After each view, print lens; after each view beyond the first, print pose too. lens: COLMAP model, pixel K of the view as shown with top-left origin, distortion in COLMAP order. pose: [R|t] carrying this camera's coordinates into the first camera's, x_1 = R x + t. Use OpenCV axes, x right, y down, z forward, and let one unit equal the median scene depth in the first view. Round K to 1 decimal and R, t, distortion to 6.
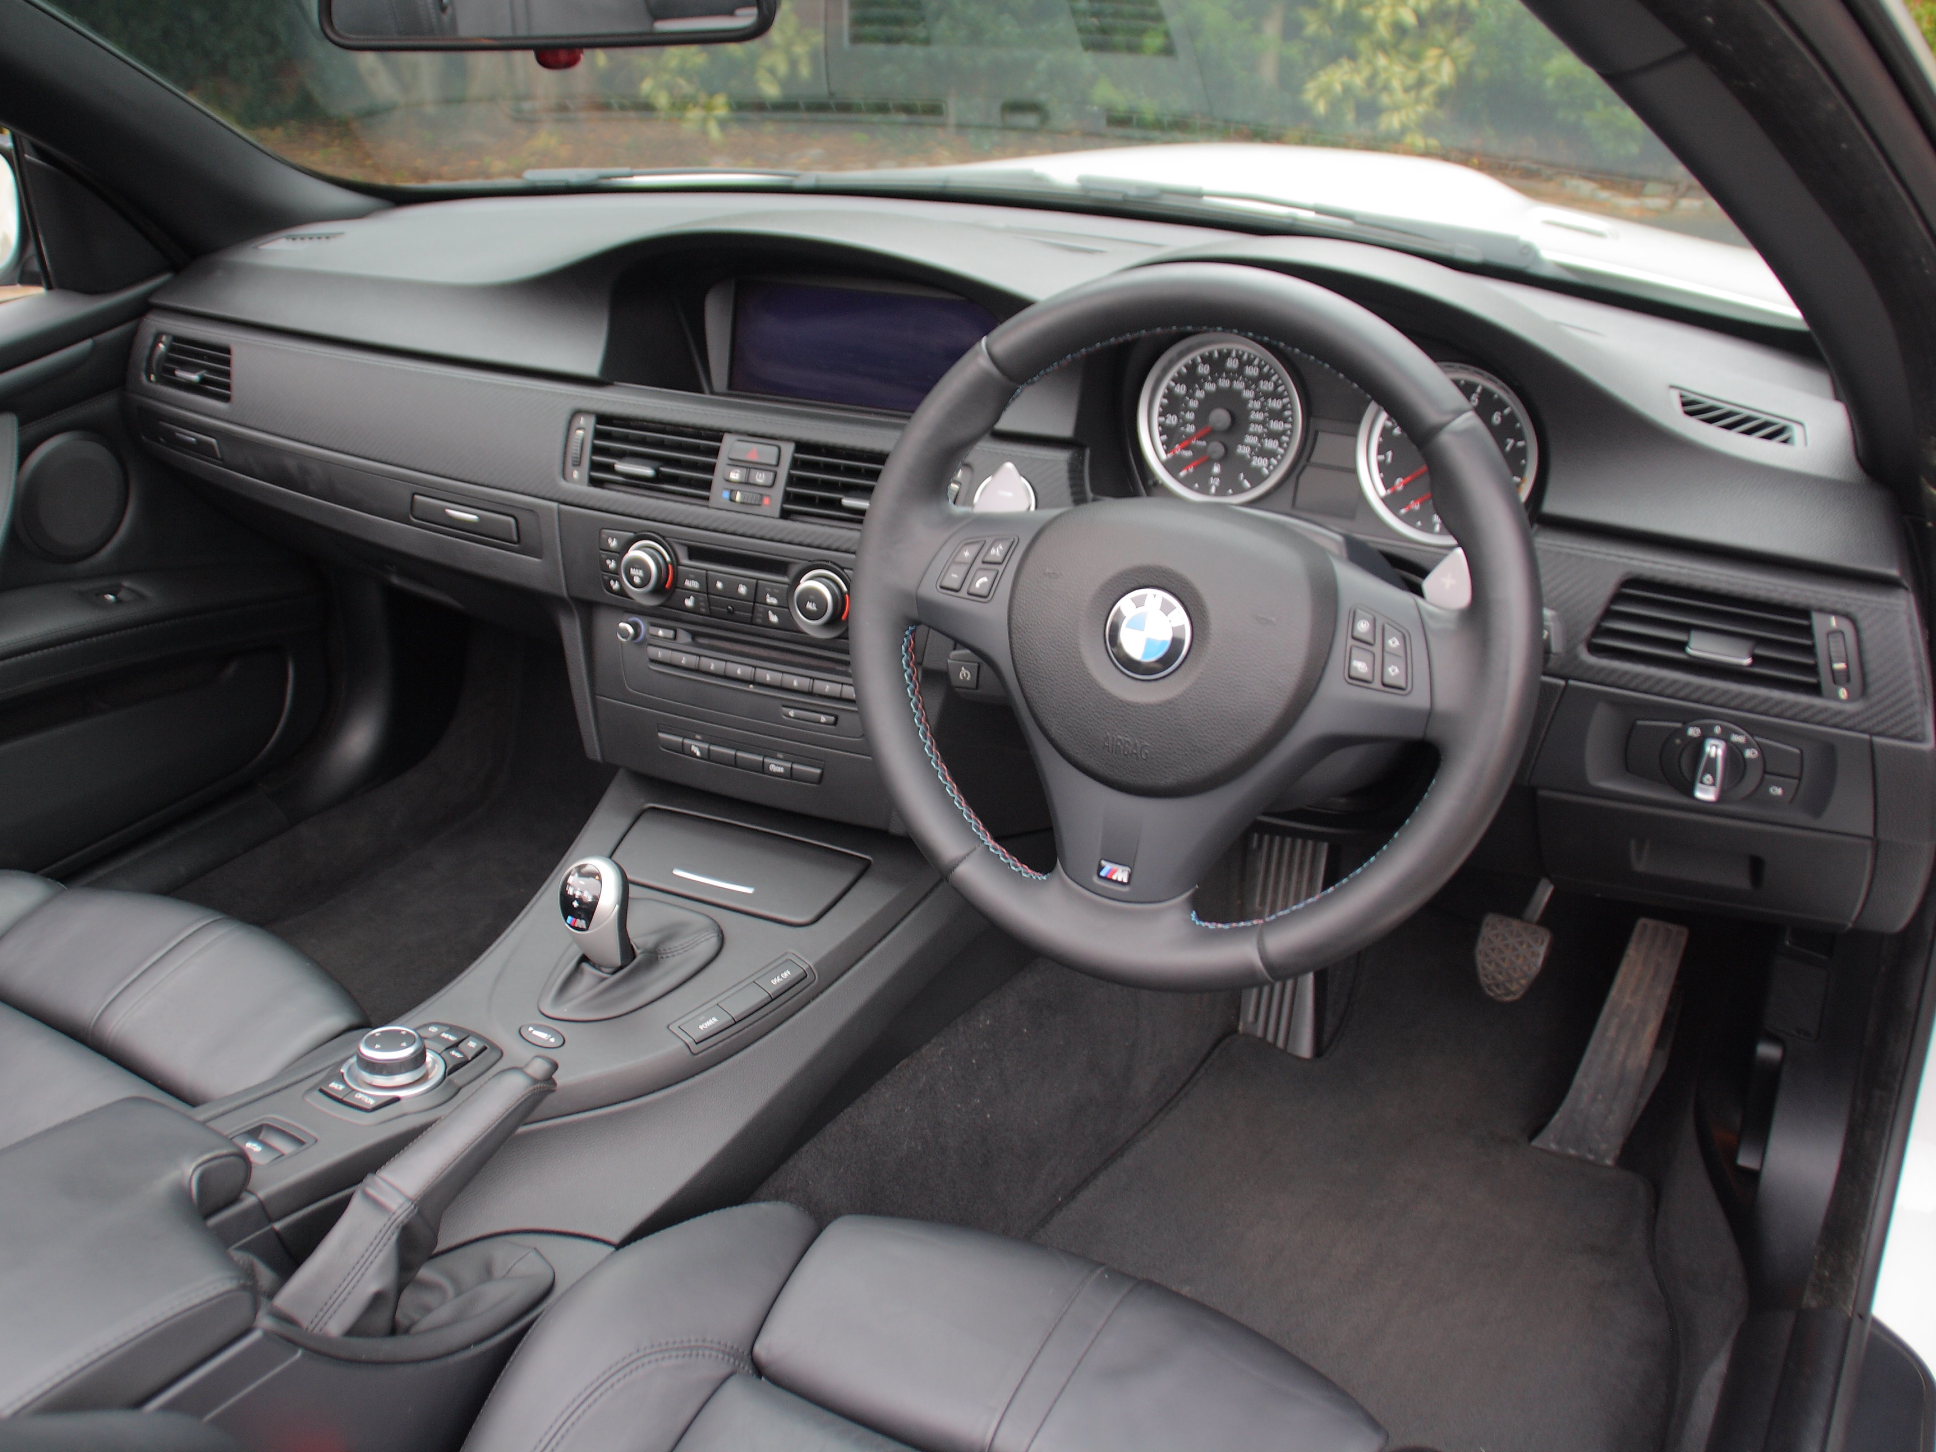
lens RADIAL K [[1863.5, 0, 902.3], [0, 1863.5, 705.1], [0, 0, 1]] dist [-0.121503, 0.000000]
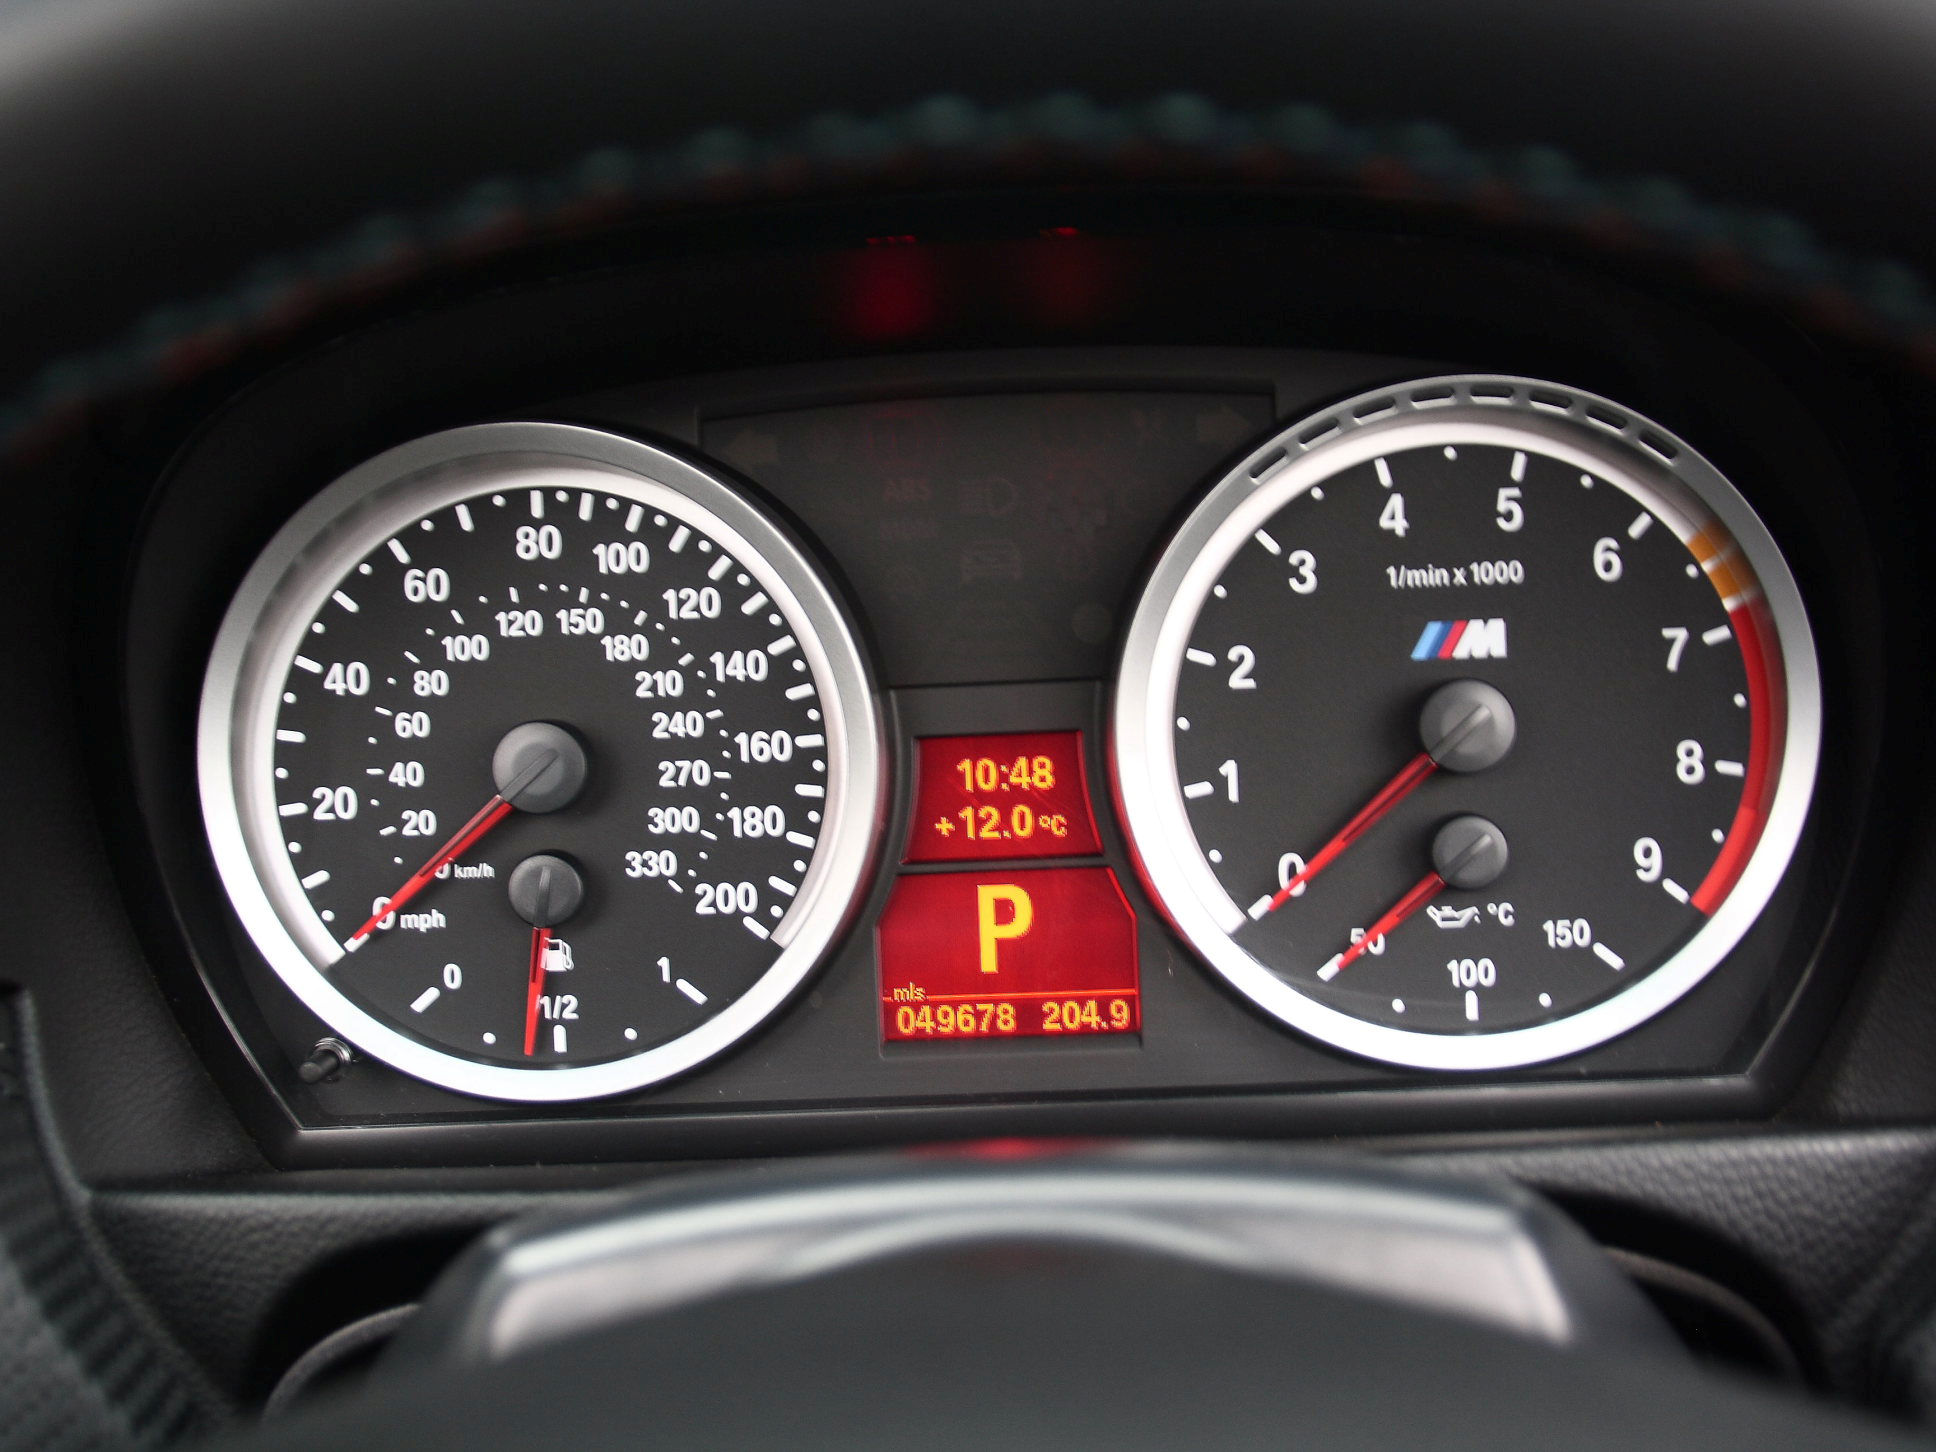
lens RADIAL K [[2305.6, 0, 974.2], [0, 2305.6, 727.3], [0, 0, 1]] dist [-0.032549, 0.000000]
pose [[0.866091, -0.166496, 0.471343, 0.075114], [0.244184, 0.963664, -0.108285, -0.109156], [-0.436188, 0.208880, 0.875277, 0.688865]]
